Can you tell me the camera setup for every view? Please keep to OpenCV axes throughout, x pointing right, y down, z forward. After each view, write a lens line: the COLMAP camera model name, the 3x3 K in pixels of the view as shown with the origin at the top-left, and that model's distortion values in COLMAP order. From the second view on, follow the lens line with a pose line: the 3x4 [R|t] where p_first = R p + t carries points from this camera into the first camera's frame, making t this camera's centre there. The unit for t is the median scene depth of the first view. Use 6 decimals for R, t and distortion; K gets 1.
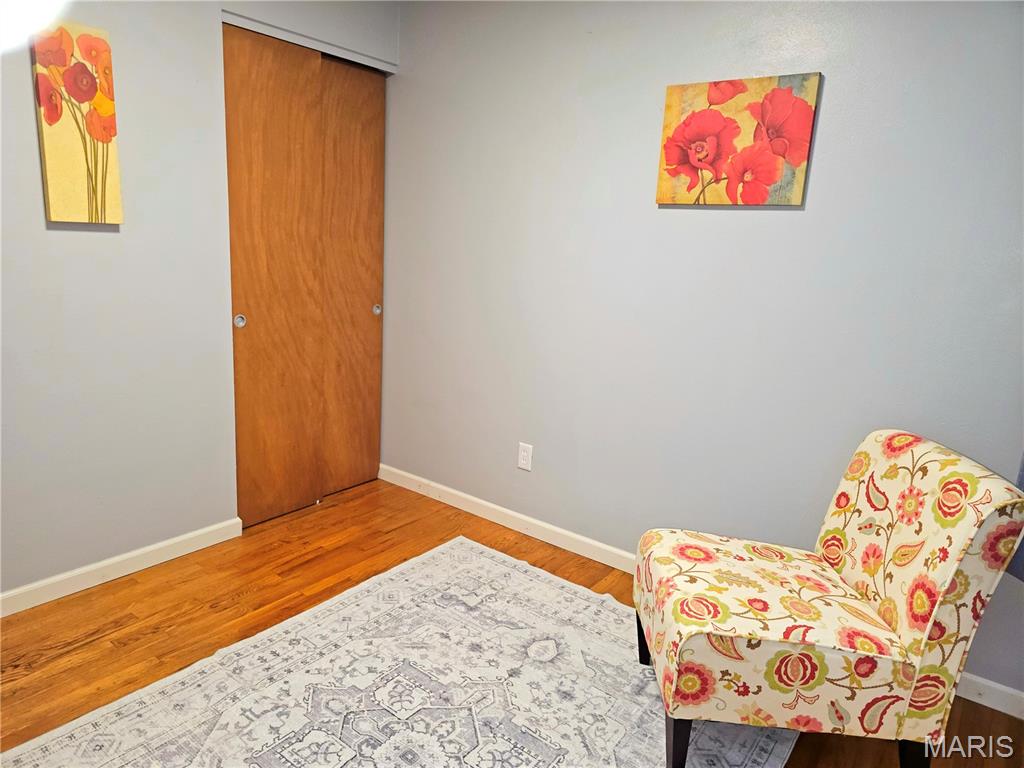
lens RADIAL K [[685.5, 0, 500.1], [0, 685.5, 383.9], [0, 0, 1]] dist [0.053301, -0.052956]
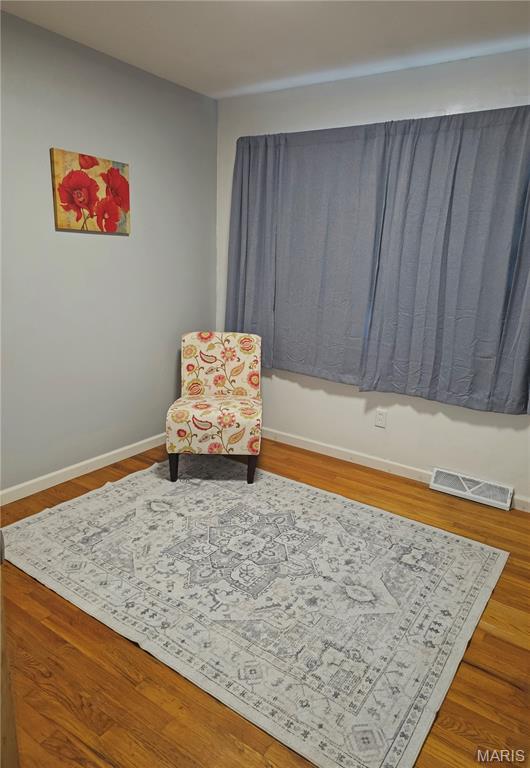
lens RADIAL K [[498.9, 0, 294.2], [0, 498.9, 398.9], [0, 0, 1]] dist [-0.002261, -0.003689]
pose [[-0.102573, -0.323719, 0.940577, -1.038530], [0.165202, 0.926889, 0.337024, -0.217466], [-0.980911, 0.189954, -0.041595, 0.676535]]
